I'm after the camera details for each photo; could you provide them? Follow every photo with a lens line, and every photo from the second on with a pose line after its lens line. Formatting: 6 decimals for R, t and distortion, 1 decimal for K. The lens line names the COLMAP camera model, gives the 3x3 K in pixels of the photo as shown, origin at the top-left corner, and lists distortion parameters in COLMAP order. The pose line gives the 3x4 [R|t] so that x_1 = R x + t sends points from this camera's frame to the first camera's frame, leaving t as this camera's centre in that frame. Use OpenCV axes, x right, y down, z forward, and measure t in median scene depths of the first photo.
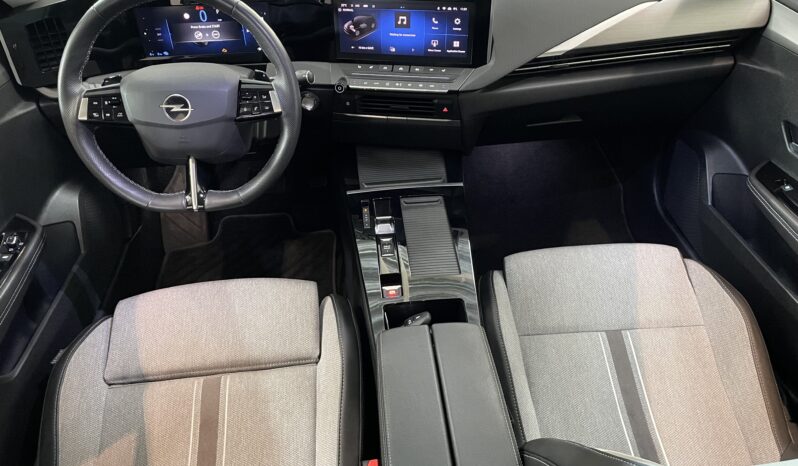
lens RADIAL K [[598.4, 0, 399.0], [0, 598.4, 233.0], [0, 0, 1]] dist [0.032303, -0.004139]
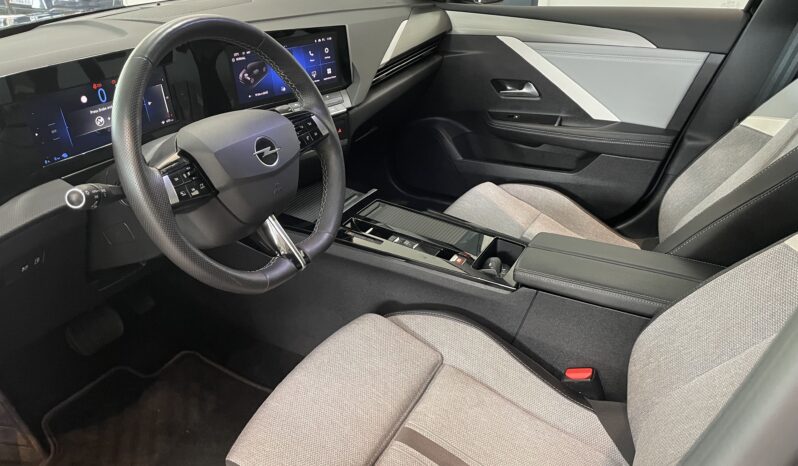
lens RADIAL K [[598.4, 0, 399.0], [0, 598.4, 233.0], [0, 0, 1]] dist [0.032303, -0.004139]
pose [[0.563351, -0.371827, 0.737821, -0.754666], [0.515203, 0.856220, 0.038120, -0.036293], [-0.645911, 0.358652, 0.673919, 0.282472]]
